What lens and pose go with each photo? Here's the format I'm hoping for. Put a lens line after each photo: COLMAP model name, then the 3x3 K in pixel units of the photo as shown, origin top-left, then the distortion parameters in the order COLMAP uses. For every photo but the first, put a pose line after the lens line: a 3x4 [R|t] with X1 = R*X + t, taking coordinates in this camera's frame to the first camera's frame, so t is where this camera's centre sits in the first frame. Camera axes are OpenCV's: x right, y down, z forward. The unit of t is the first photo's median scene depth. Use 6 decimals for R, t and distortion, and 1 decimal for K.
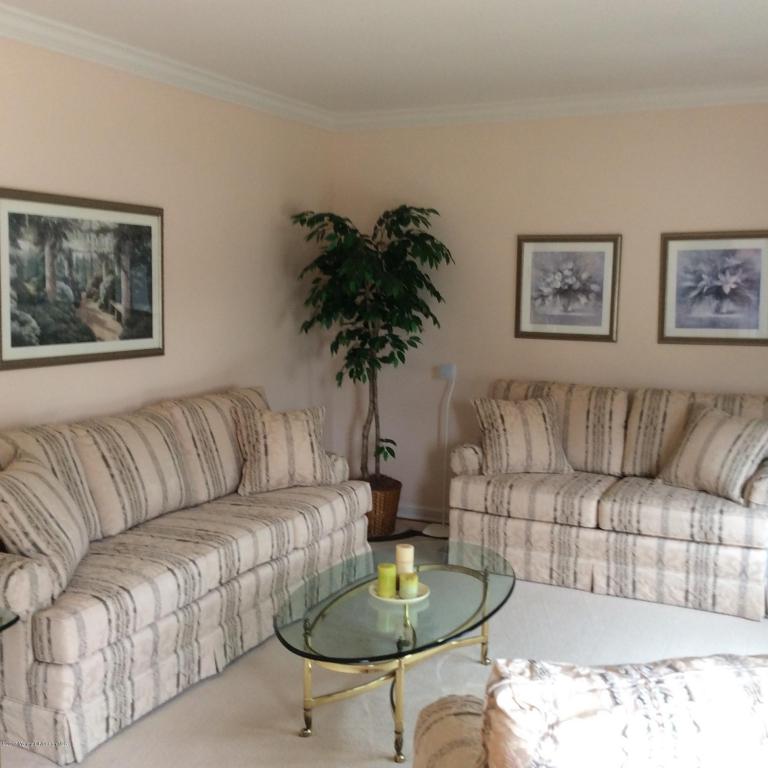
lens RADIAL K [[937.1, 0, 386.6], [0, 937.1, 386.9], [0, 0, 1]] dist [0.048806, 0.000000]
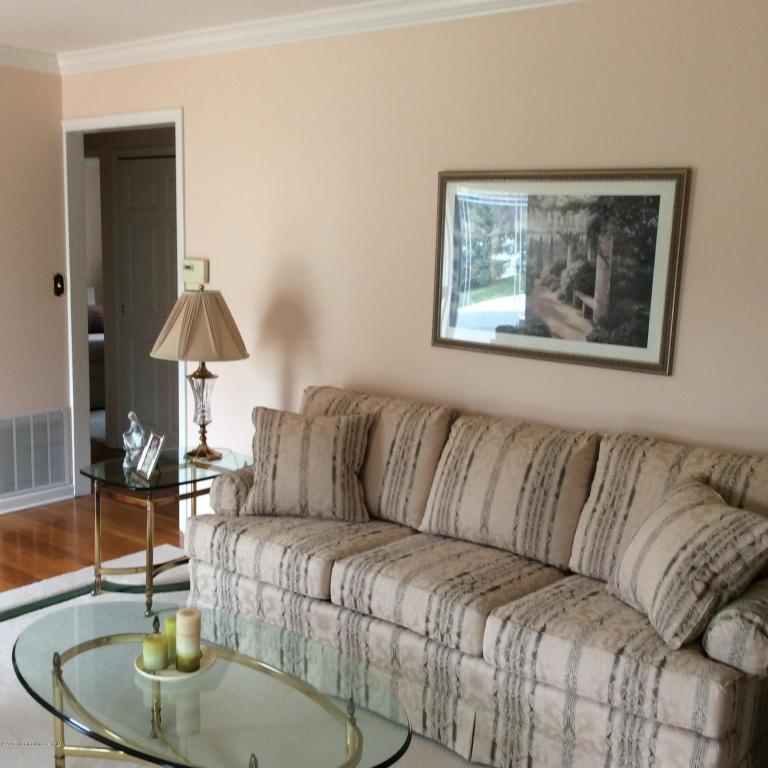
lens RADIAL K [[937.1, 0, 341.8], [0, 937.1, 378.0], [0, 0, 1]] dist [0.048806, 0.000000]
pose [[-0.256253, 0.131142, -0.957672, 0.042343], [-0.139542, 0.975357, 0.170902, -0.009901], [0.956484, 0.177430, -0.231639, 0.076809]]
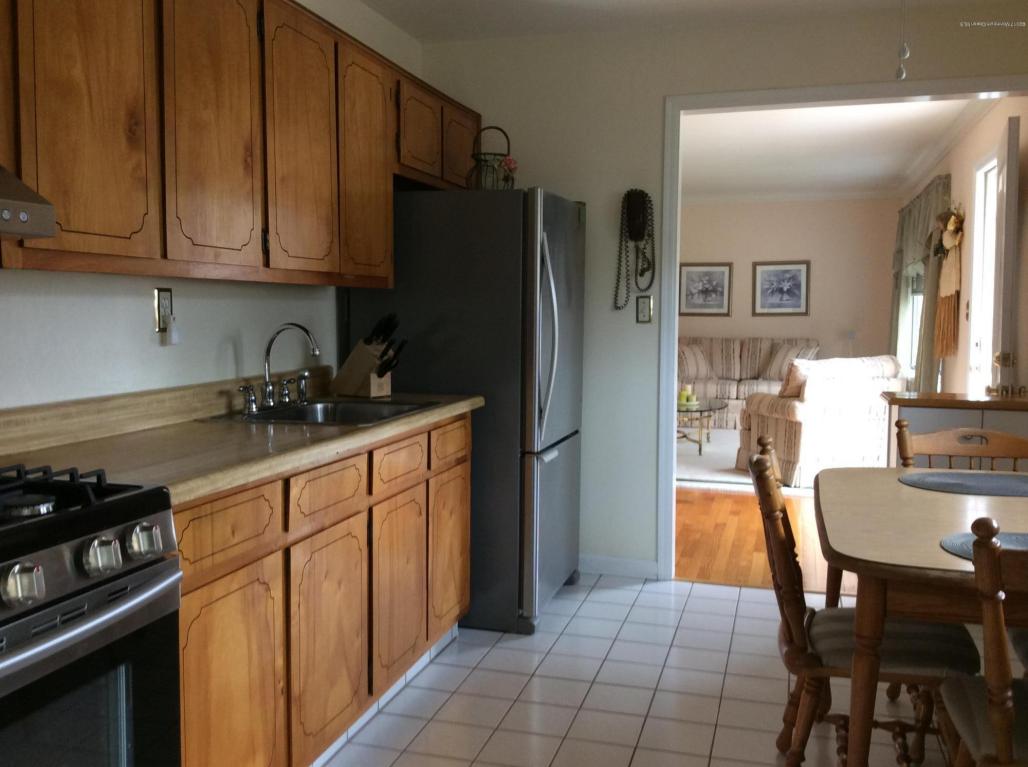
lens RADIAL K [[932.9, 0, 514.0], [0, 932.9, 378.5], [0, 0, 1]] dist [0.074294, -0.153843]
pose [[0.988865, -0.020902, 0.147338, -0.601274], [0.025742, 0.999187, -0.031020, 0.158605], [-0.146569, 0.034468, 0.988600, -1.056176]]
